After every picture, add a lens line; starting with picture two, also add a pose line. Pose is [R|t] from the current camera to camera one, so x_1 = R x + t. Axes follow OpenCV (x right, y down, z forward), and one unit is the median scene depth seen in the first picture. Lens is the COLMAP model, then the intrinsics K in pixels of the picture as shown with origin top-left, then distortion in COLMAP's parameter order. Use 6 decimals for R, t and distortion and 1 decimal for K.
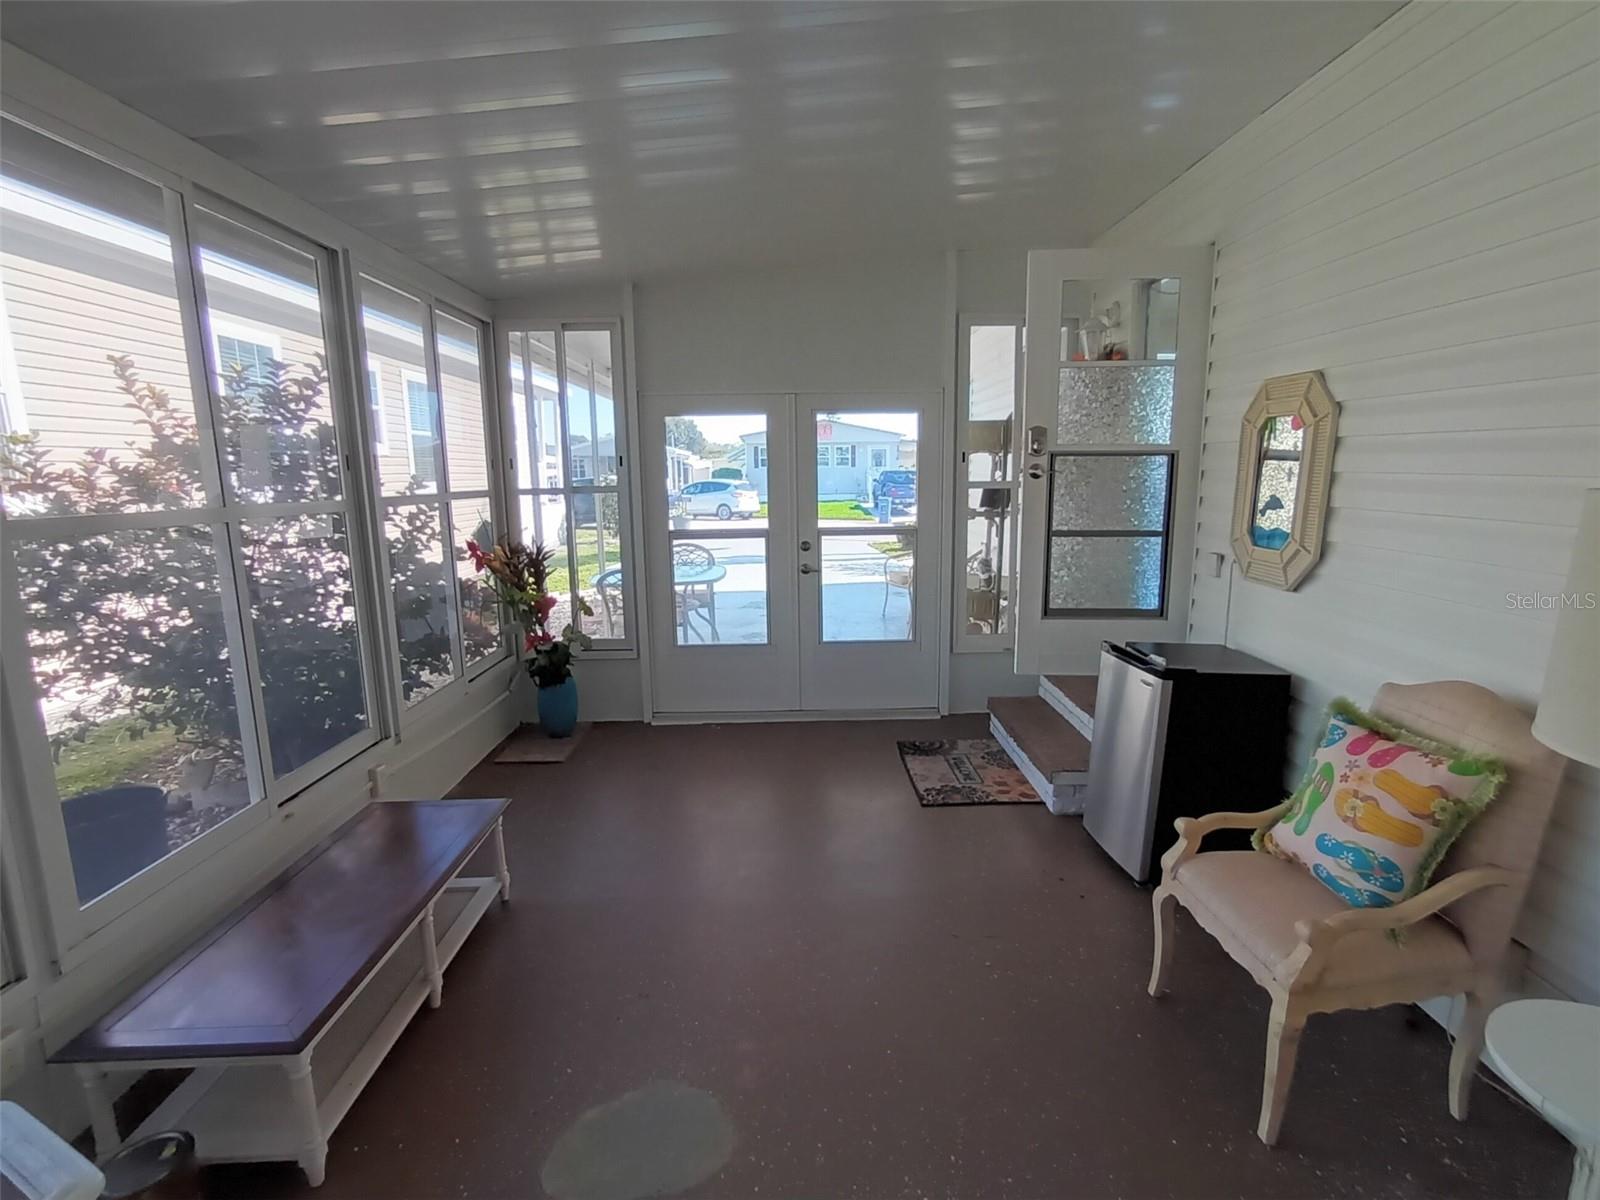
lens RADIAL K [[808.8, 0, 801.6], [0, 808.8, 609.9], [0, 0, 1]] dist [-0.030726, 0.019513]
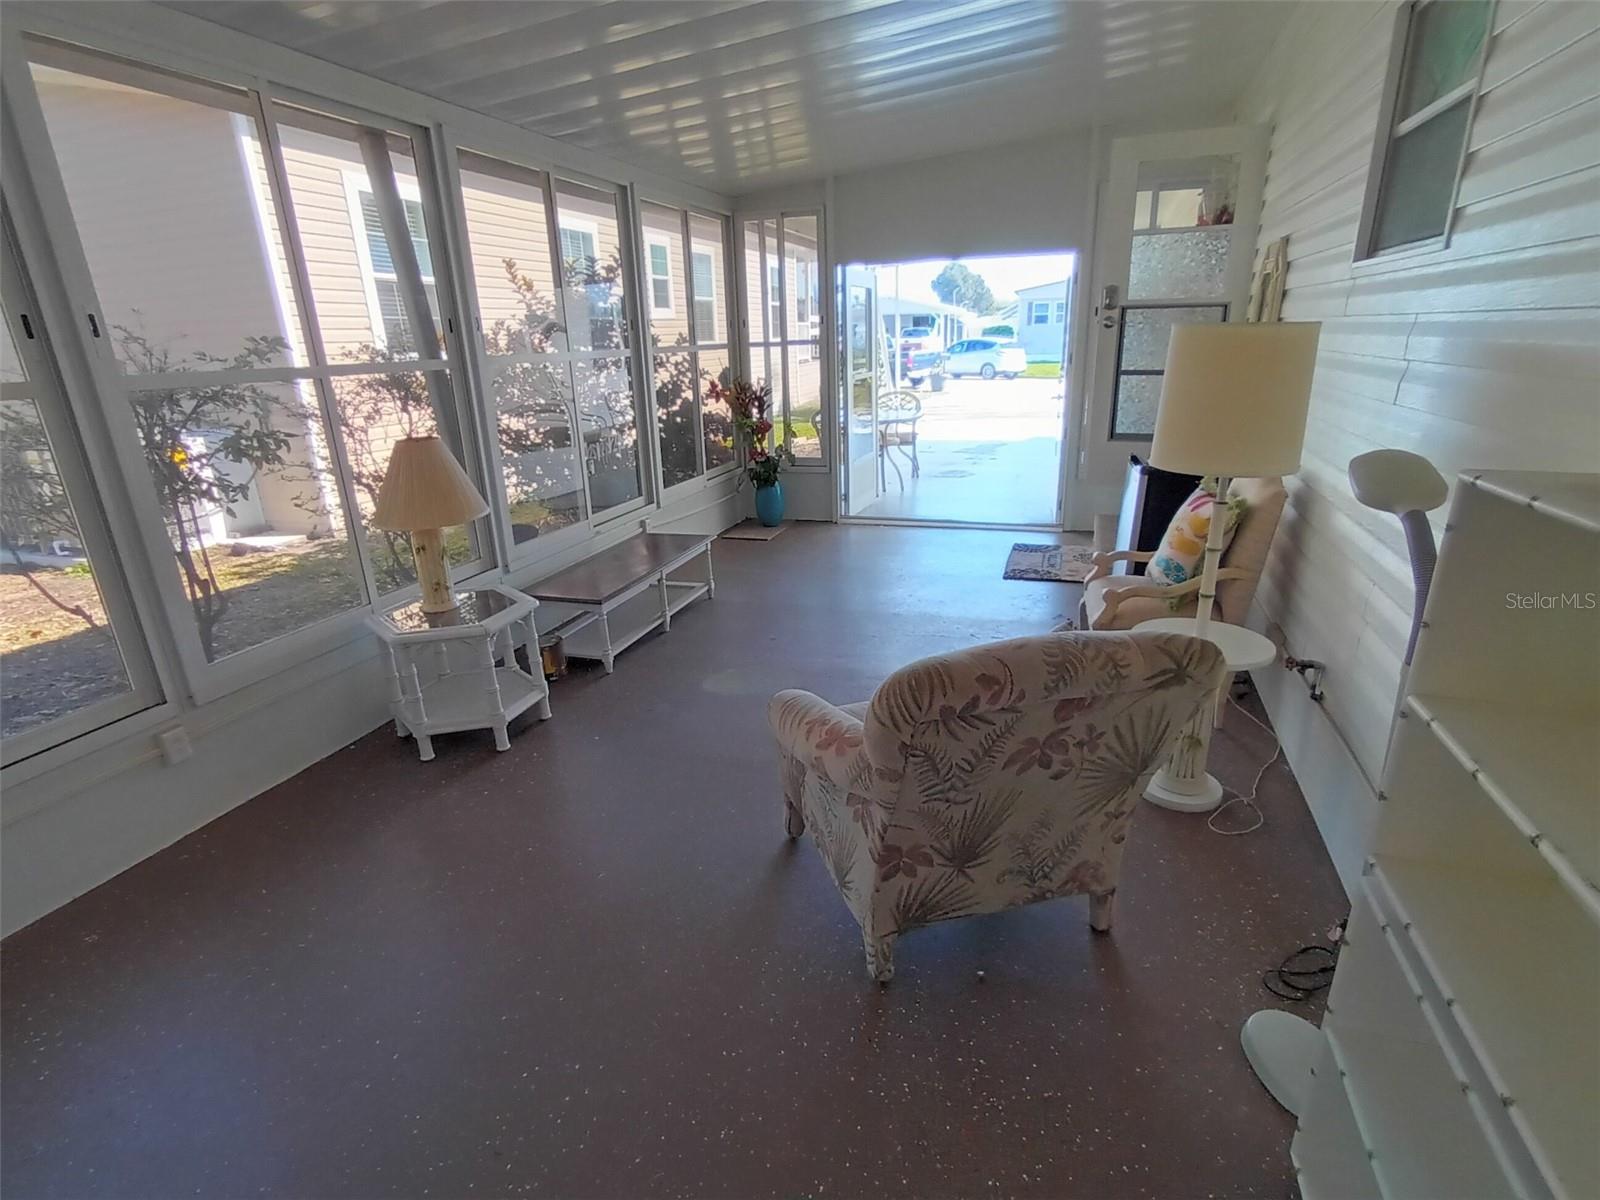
lens RADIAL K [[808.8, 0, 801.4], [0, 808.8, 600.6], [0, 0, 1]] dist [-0.030726, 0.019513]
pose [[0.944481, 0.087850, -0.316605, 0.212896], [-0.038200, 0.986418, 0.159751, 0.061484], [0.326339, -0.138788, 0.935009, -0.320900]]
